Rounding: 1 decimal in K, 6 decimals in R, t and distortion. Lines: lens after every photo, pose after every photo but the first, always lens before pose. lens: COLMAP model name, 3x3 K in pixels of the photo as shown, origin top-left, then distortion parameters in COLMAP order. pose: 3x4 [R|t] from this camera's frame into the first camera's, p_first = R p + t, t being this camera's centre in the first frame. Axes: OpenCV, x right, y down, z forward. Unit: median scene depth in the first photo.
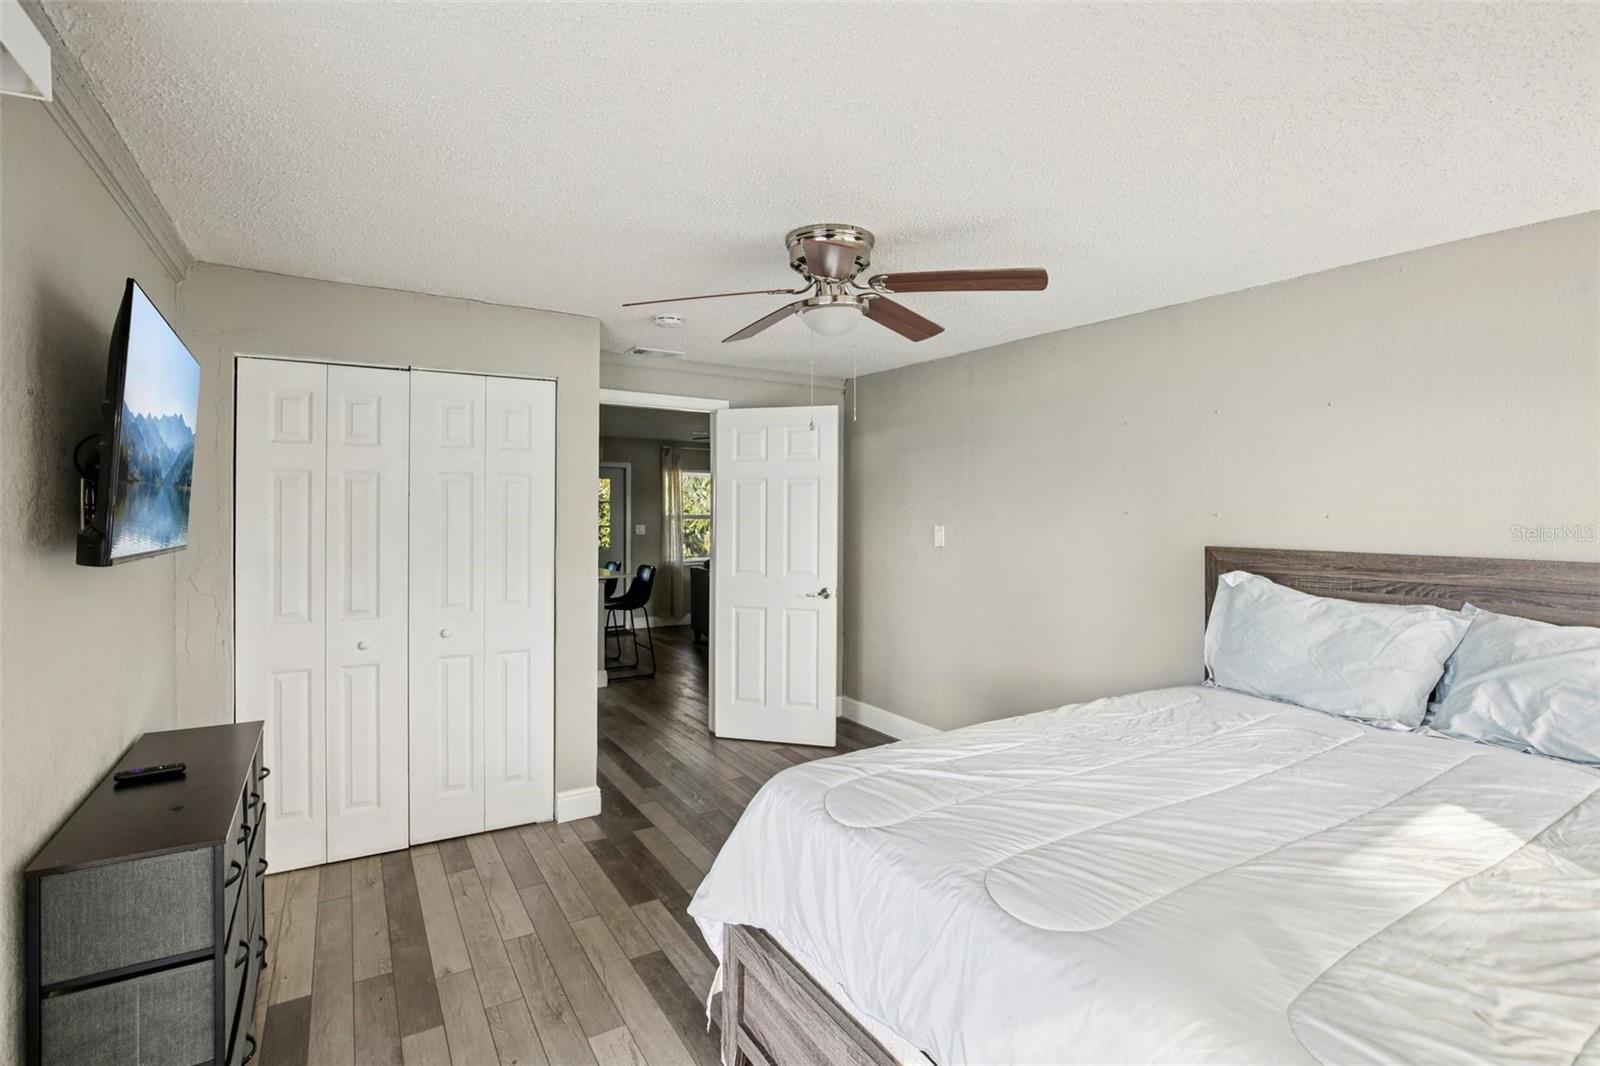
lens RADIAL K [[744.7, 0, 776.5], [0, 744.7, 518.4], [0, 0, 1]] dist [-0.023001, 0.000096]
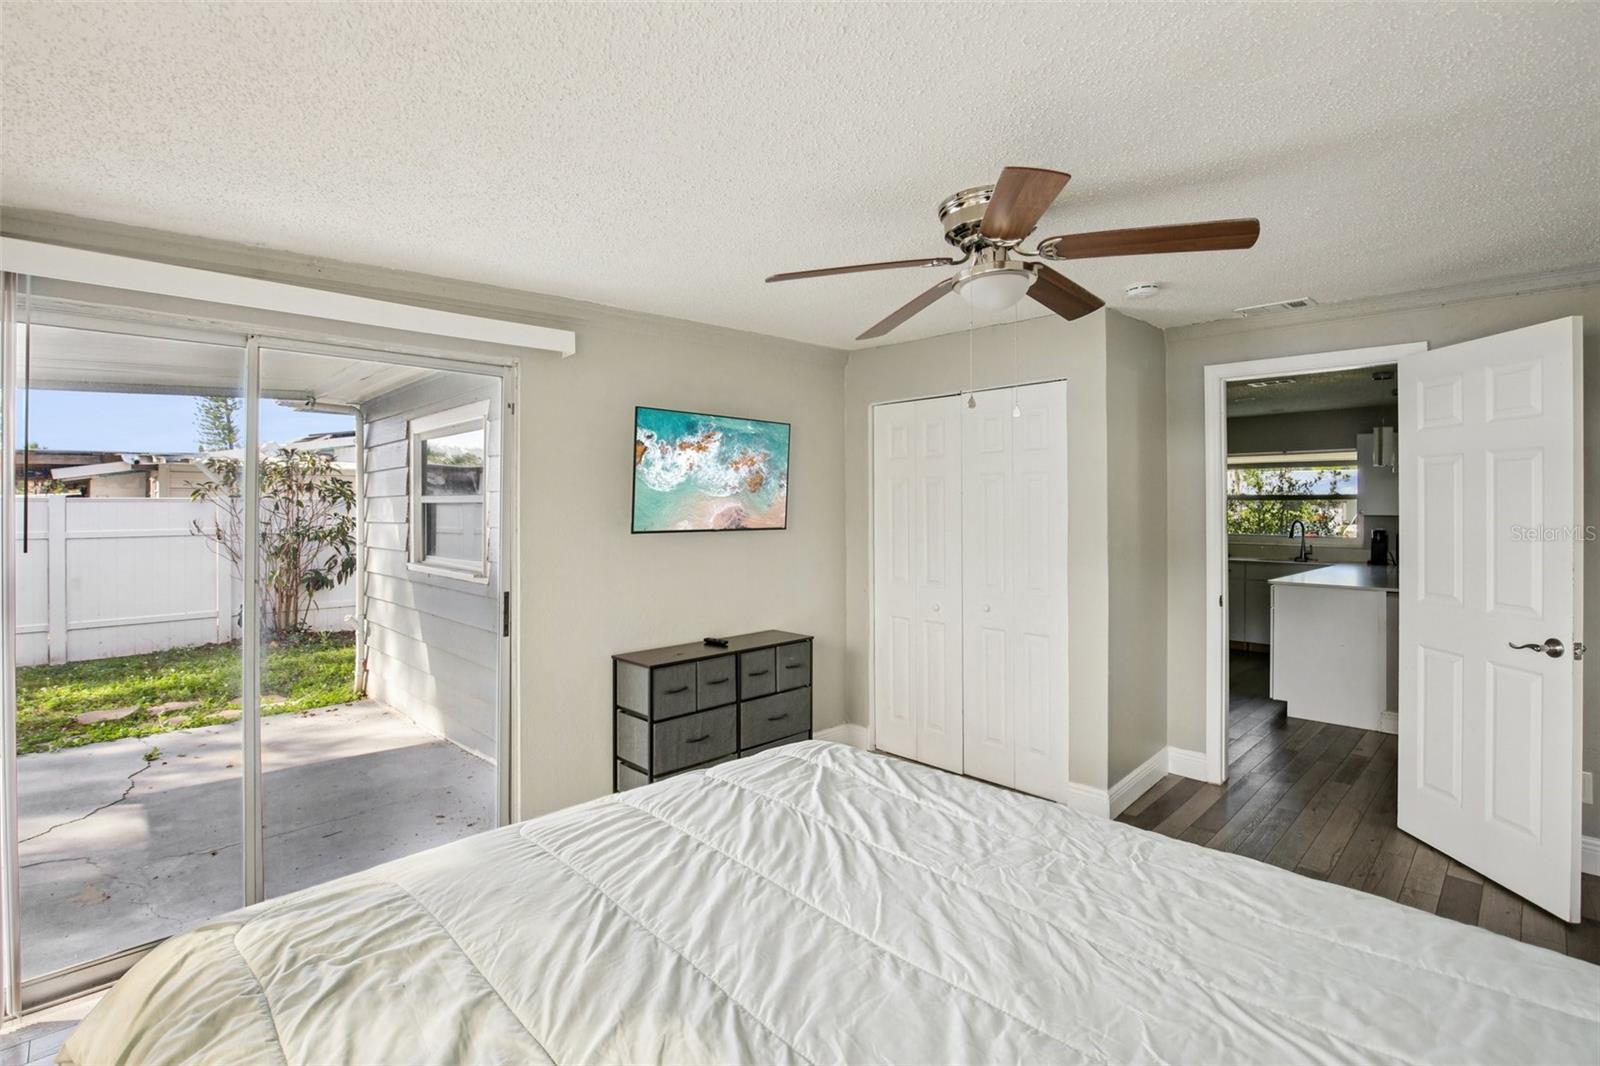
lens RADIAL K [[745.4, 0, 798.7], [0, 745.4, 502.2], [0, 0, 1]] dist [-0.017297, 0.000022]
pose [[0.246034, -0.002343, -0.969258, 0.738962], [-0.004545, 0.999983, -0.003571, -0.010755], [0.969251, 0.005284, 0.246019, 0.466461]]
